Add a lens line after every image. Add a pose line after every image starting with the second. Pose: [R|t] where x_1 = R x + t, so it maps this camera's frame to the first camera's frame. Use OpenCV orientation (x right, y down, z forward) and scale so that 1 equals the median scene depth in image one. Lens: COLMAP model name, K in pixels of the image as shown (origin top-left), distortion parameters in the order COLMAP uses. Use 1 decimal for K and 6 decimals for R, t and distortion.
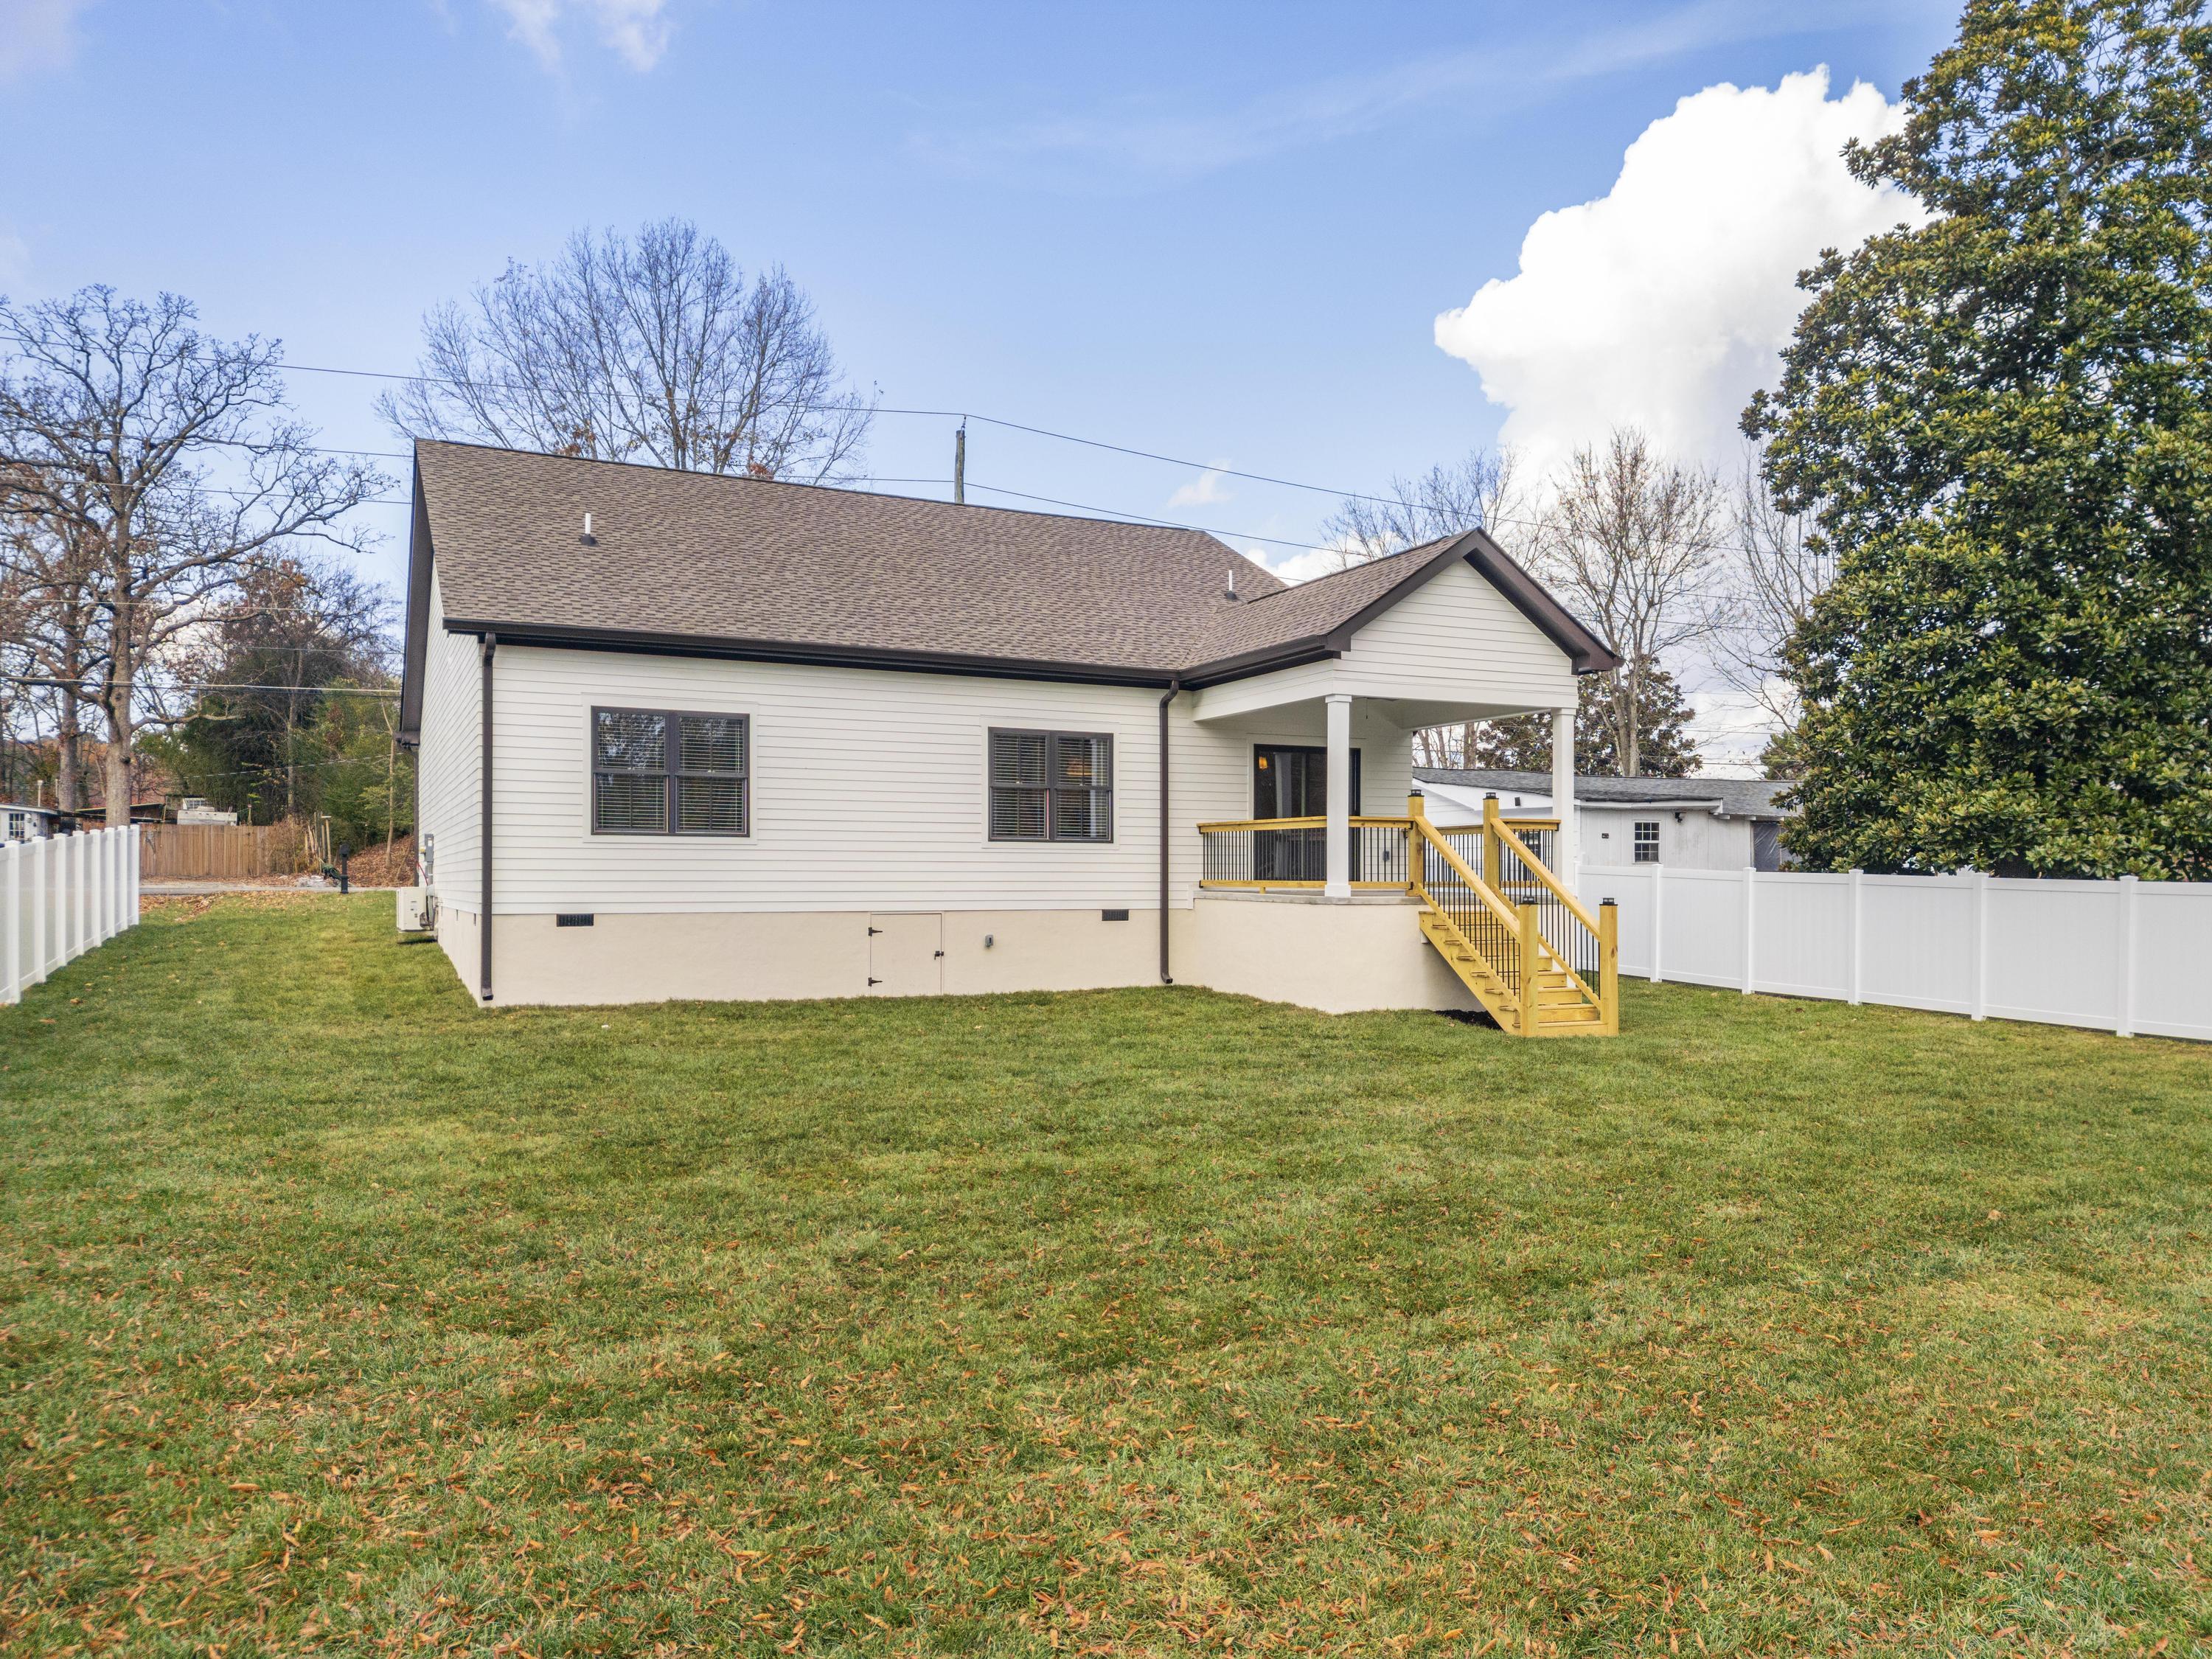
lens RADIAL K [[1644.7, 0, 1106.0], [0, 1644.7, 829.5], [0, 0, 1]] dist [0.031146, -0.002058]
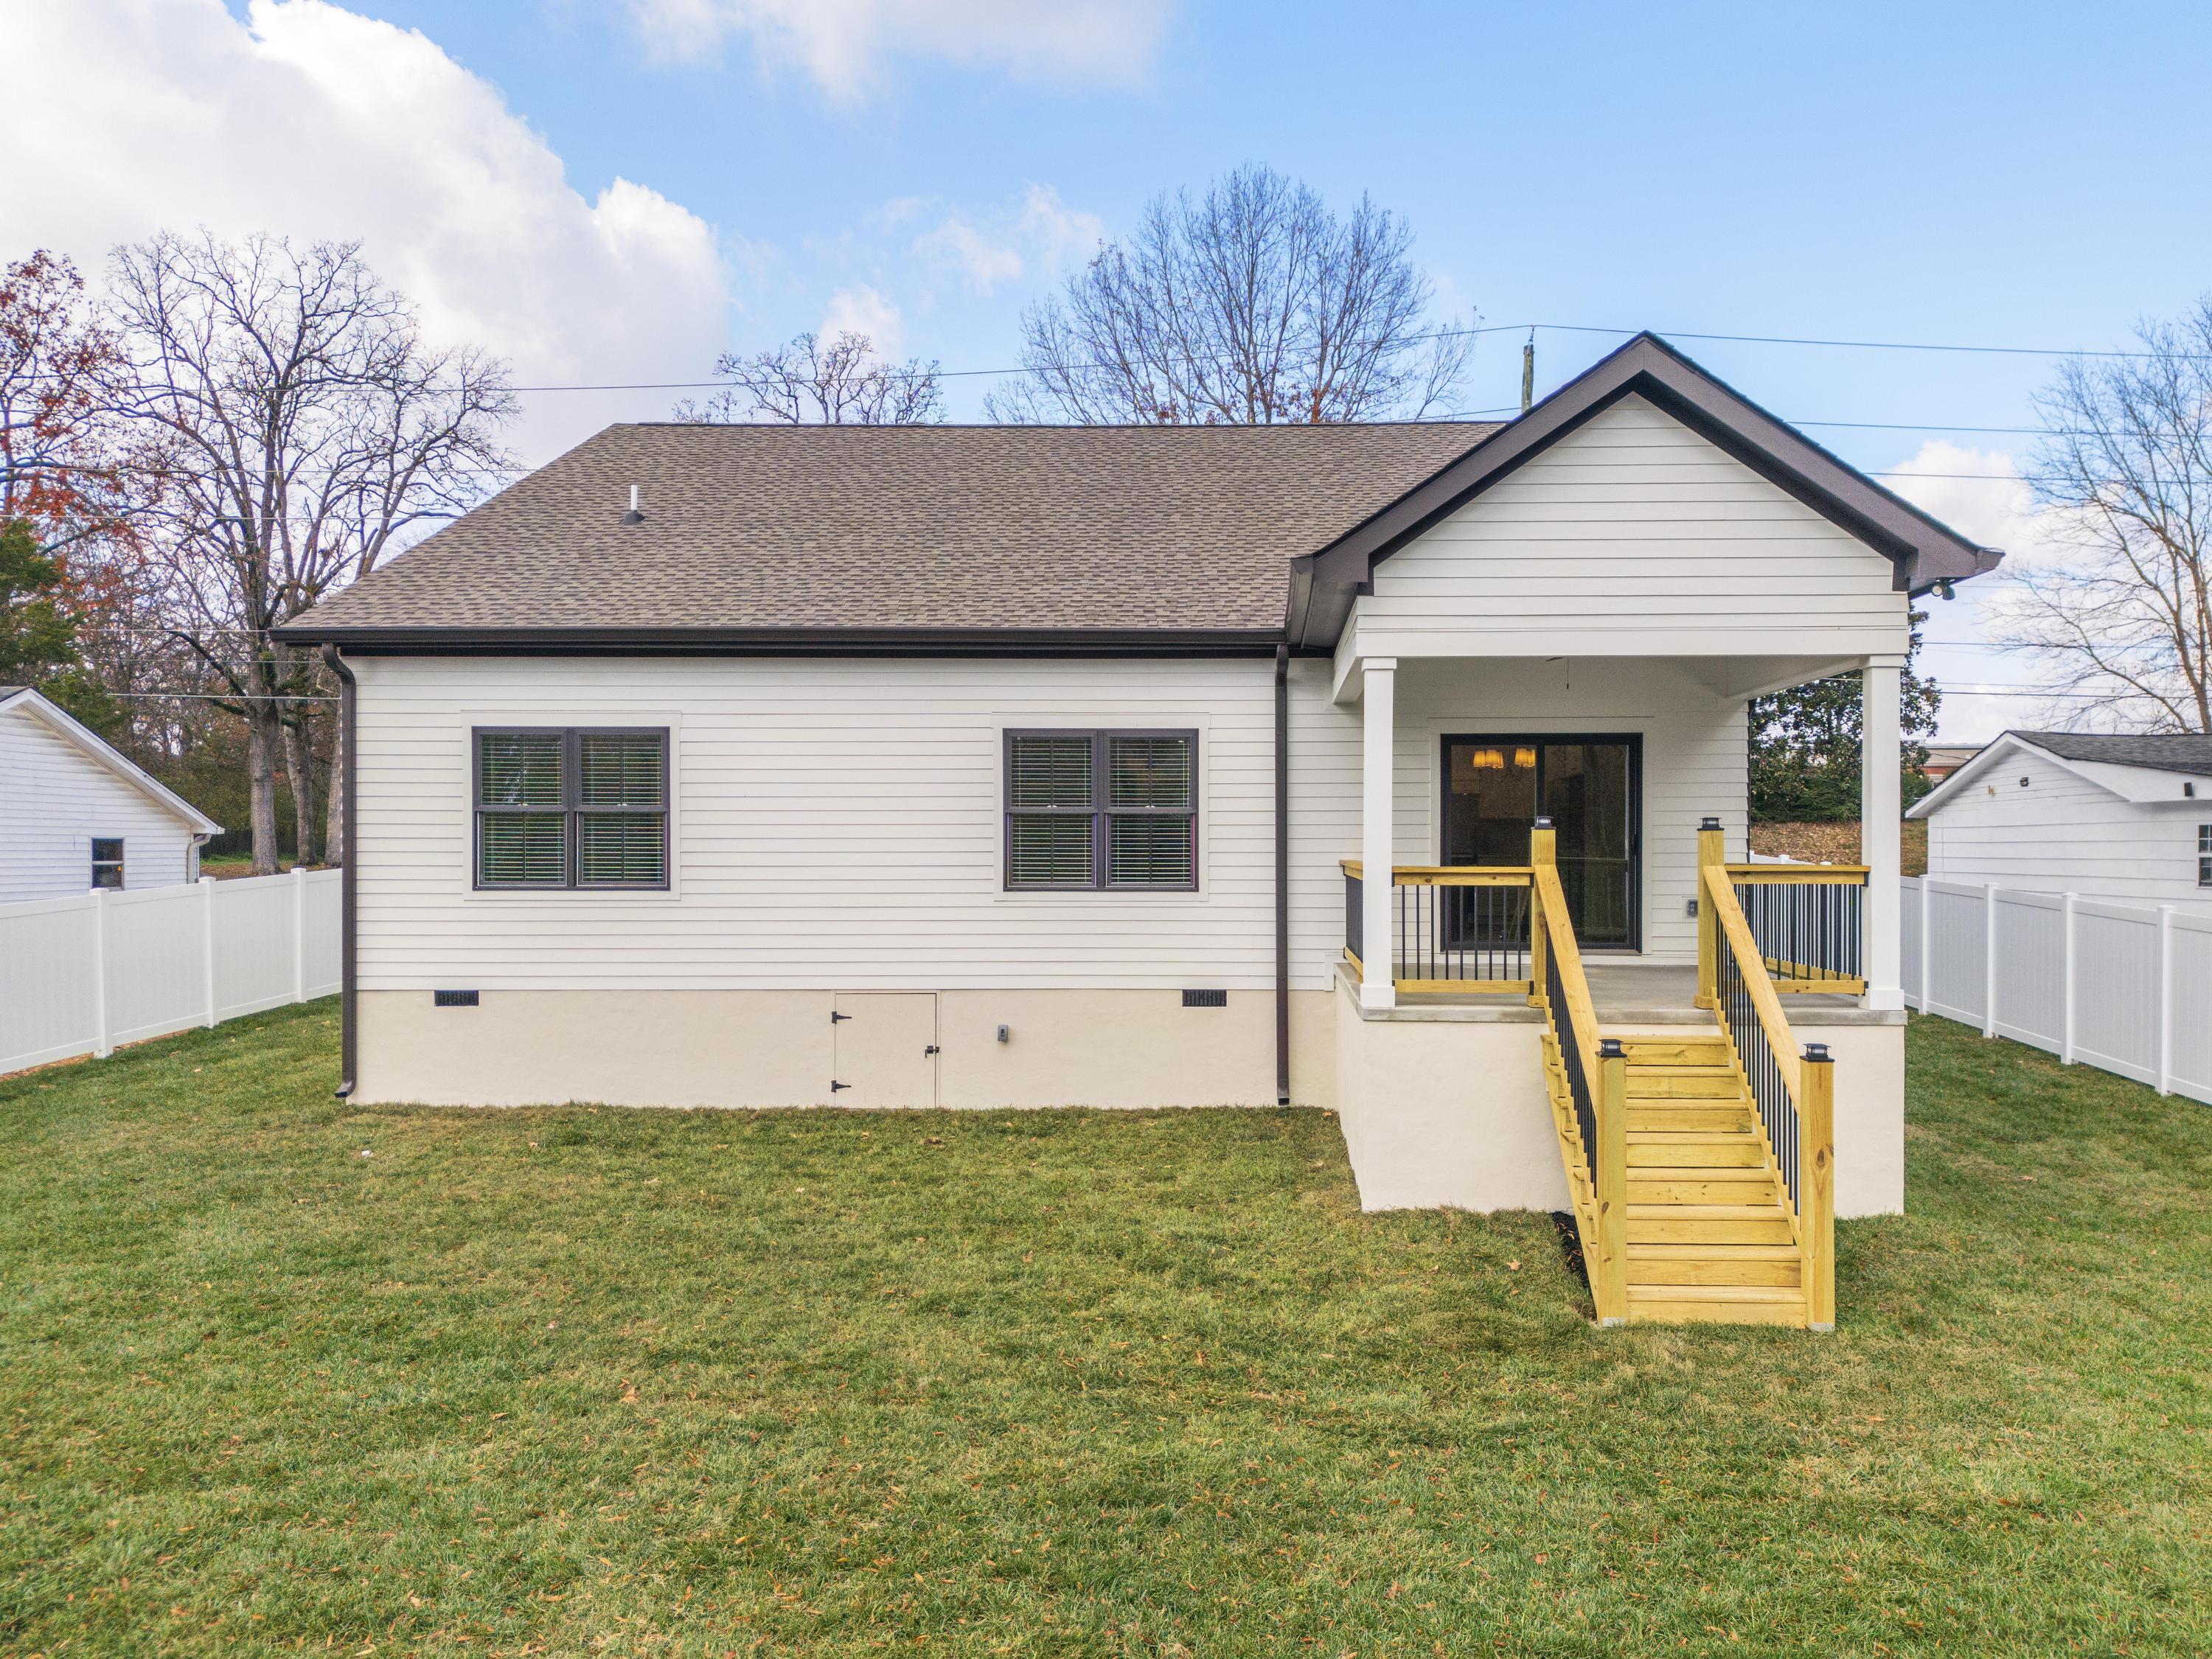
lens RADIAL K [[1644.7, 0, 1106.0], [0, 1644.7, 829.5], [0, 0, 1]] dist [0.031146, -0.002058]
pose [[0.888629, -0.010616, -0.458504, 0.285736], [0.019160, 0.999719, 0.013988, -0.027799], [0.458226, -0.021216, 0.888582, 0.391185]]
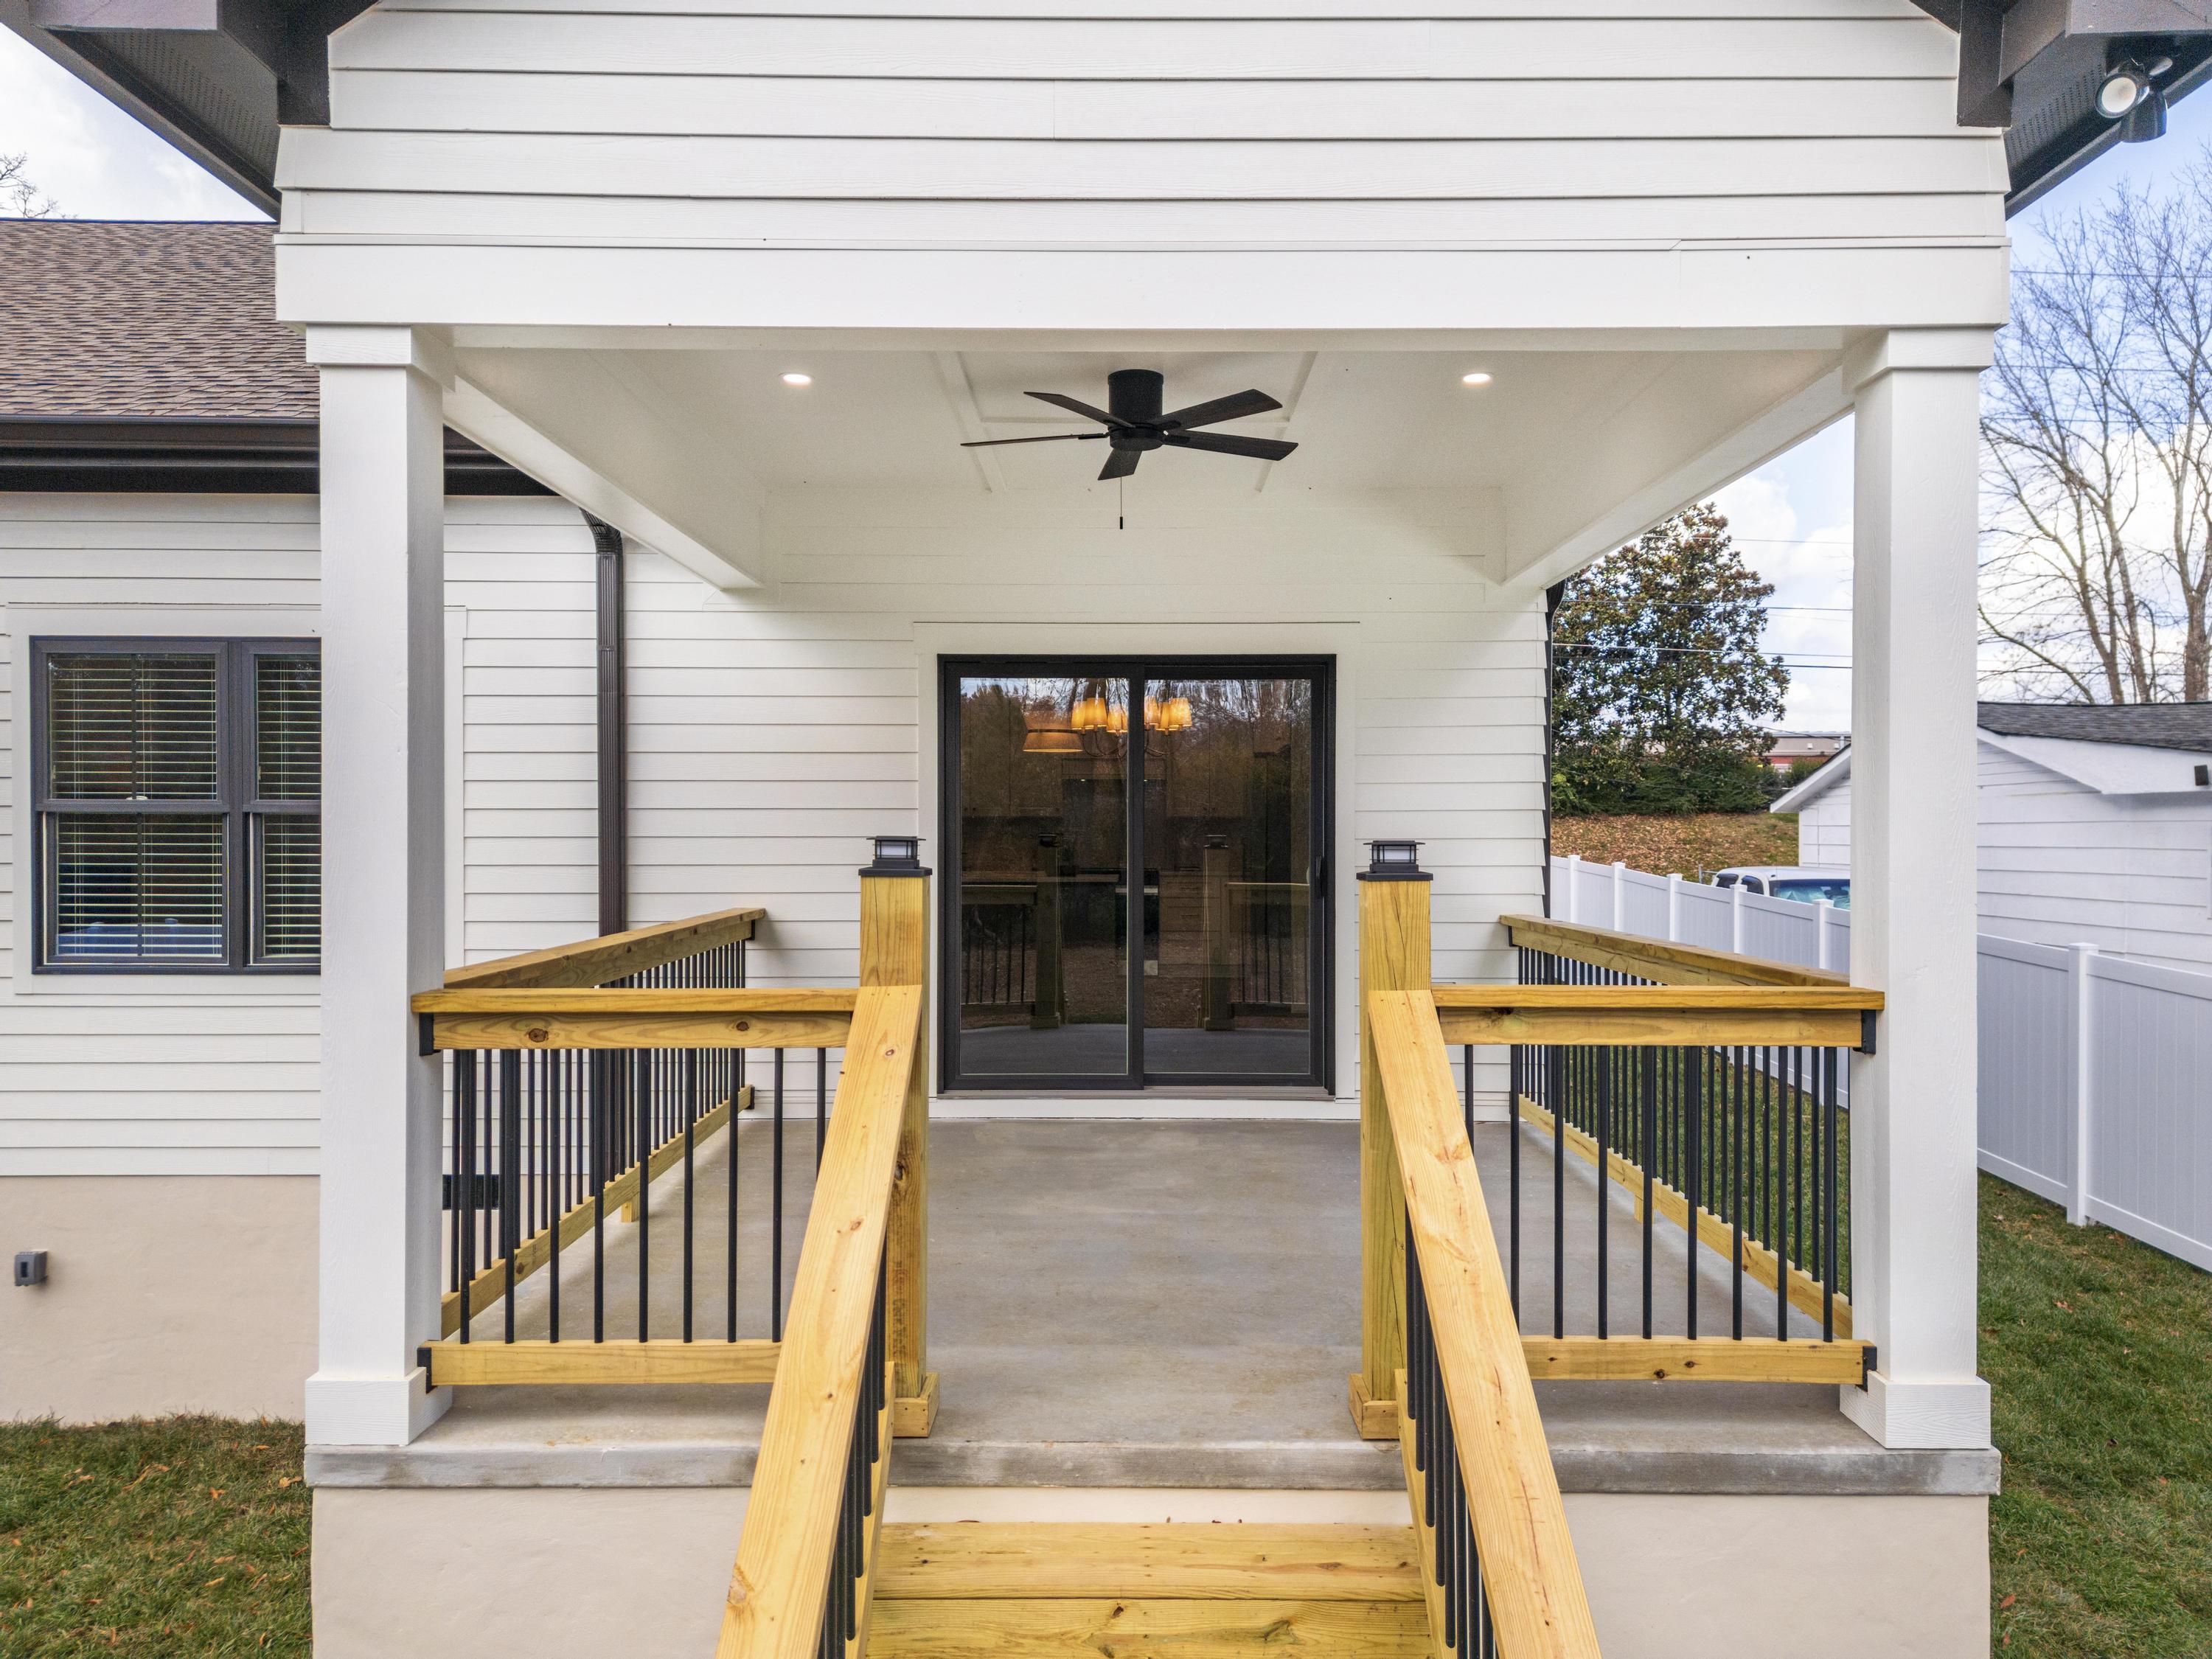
lens RADIAL K [[1554.1, 0, 1045.1], [0, 1554.1, 819.1], [0, 0, 1]] dist [0.038656, -0.002542]
pose [[0.905148, -0.008422, -0.425013, 0.251533], [0.016673, 0.999738, 0.015698, -0.025719], [0.424769, -0.021295, 0.905051, 0.785497]]
